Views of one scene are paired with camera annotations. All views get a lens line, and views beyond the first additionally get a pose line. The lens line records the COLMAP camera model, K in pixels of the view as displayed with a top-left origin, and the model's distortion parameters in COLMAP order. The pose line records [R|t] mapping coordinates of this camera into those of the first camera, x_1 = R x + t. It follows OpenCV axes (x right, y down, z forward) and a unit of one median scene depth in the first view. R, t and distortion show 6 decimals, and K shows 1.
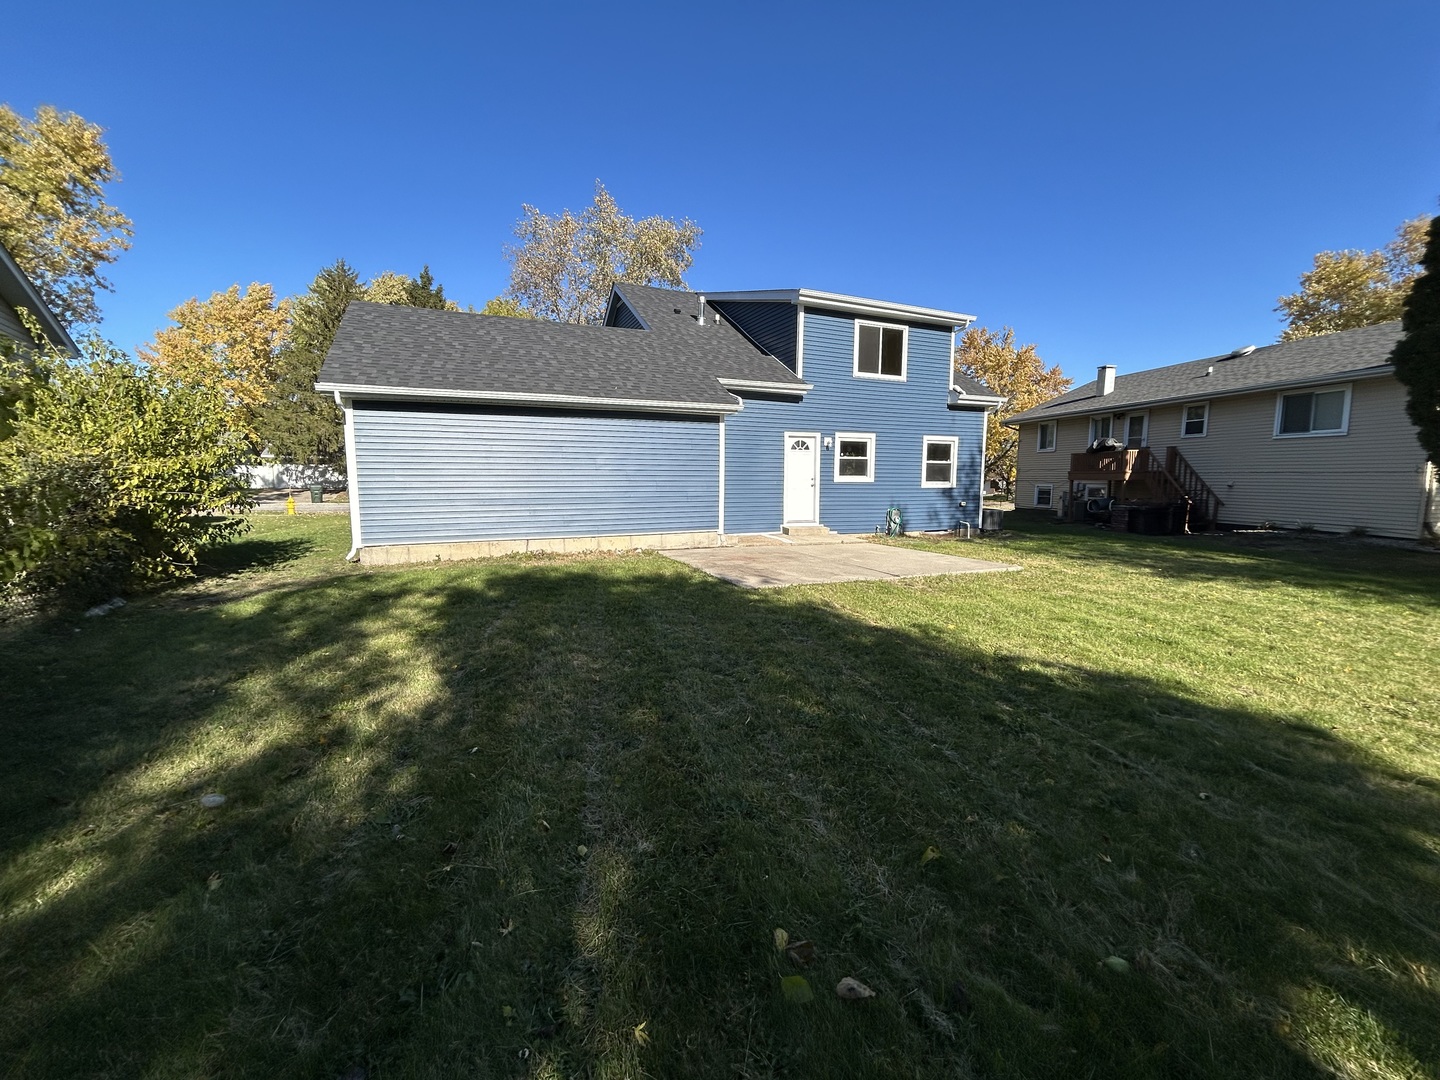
lens RADIAL K [[582.1, 0, 720.0], [0, 582.1, 540.0], [0, 0, 1]] dist [-0.000753, 0.000742]
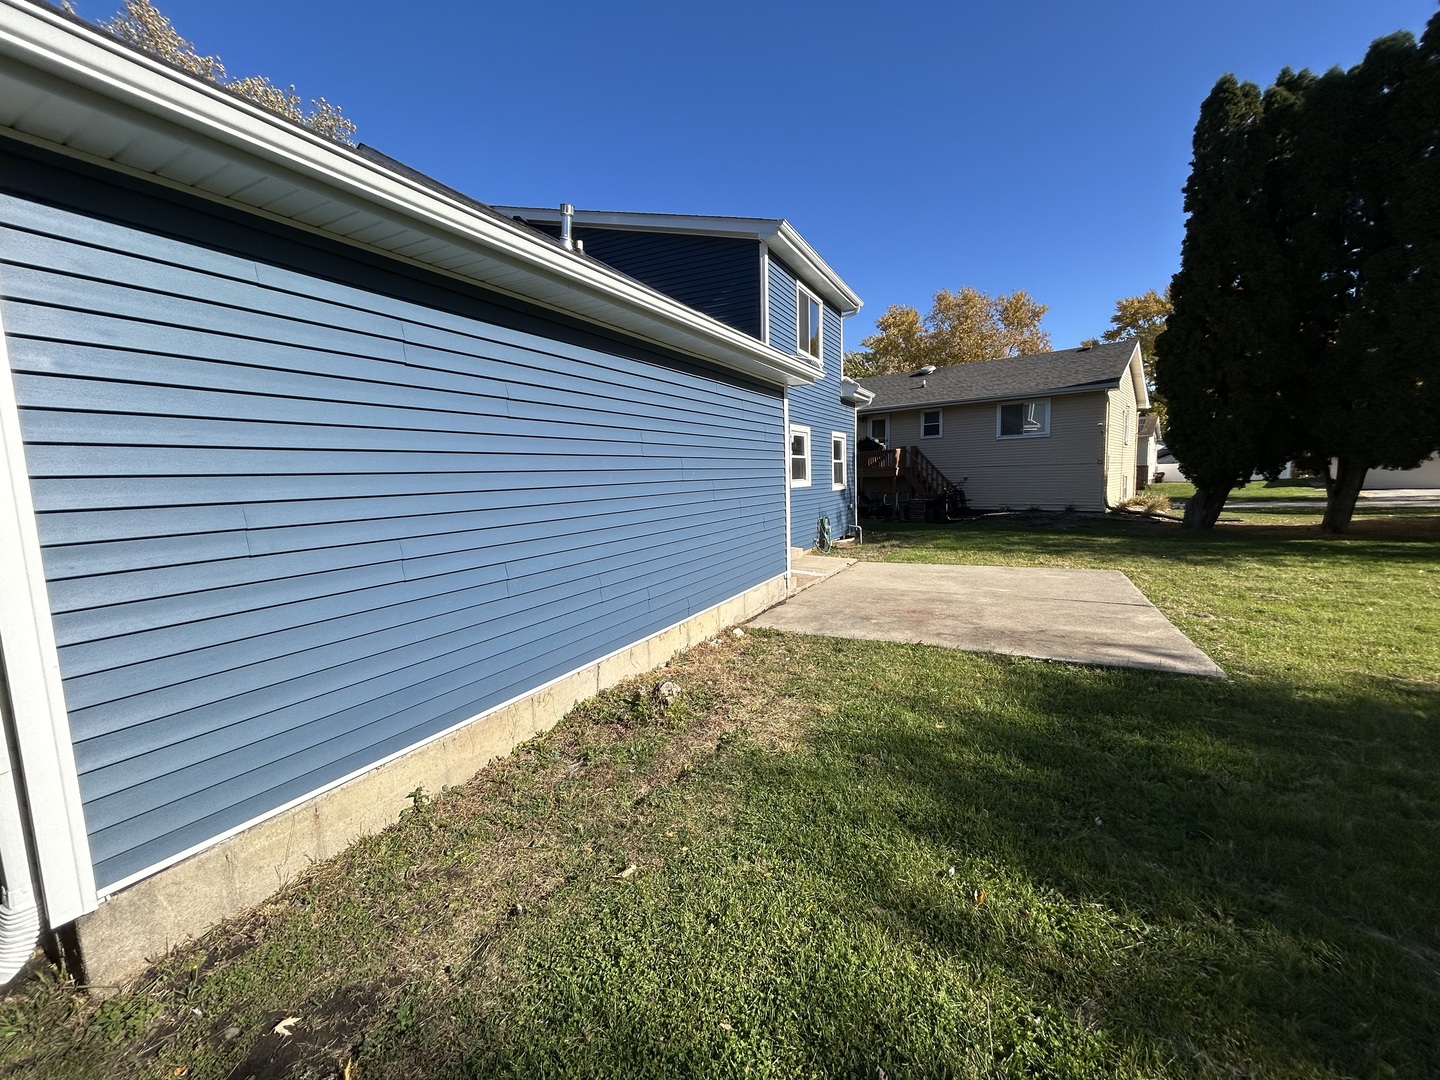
lens RADIAL K [[582.1, 0, 720.0], [0, 582.1, 540.0], [0, 0, 1]] dist [-0.000753, 0.000742]
pose [[0.790346, -0.092577, 0.605626, -0.323510], [0.092940, 0.995194, 0.030838, -0.058805], [-0.605570, 0.031914, 0.795152, 0.408342]]
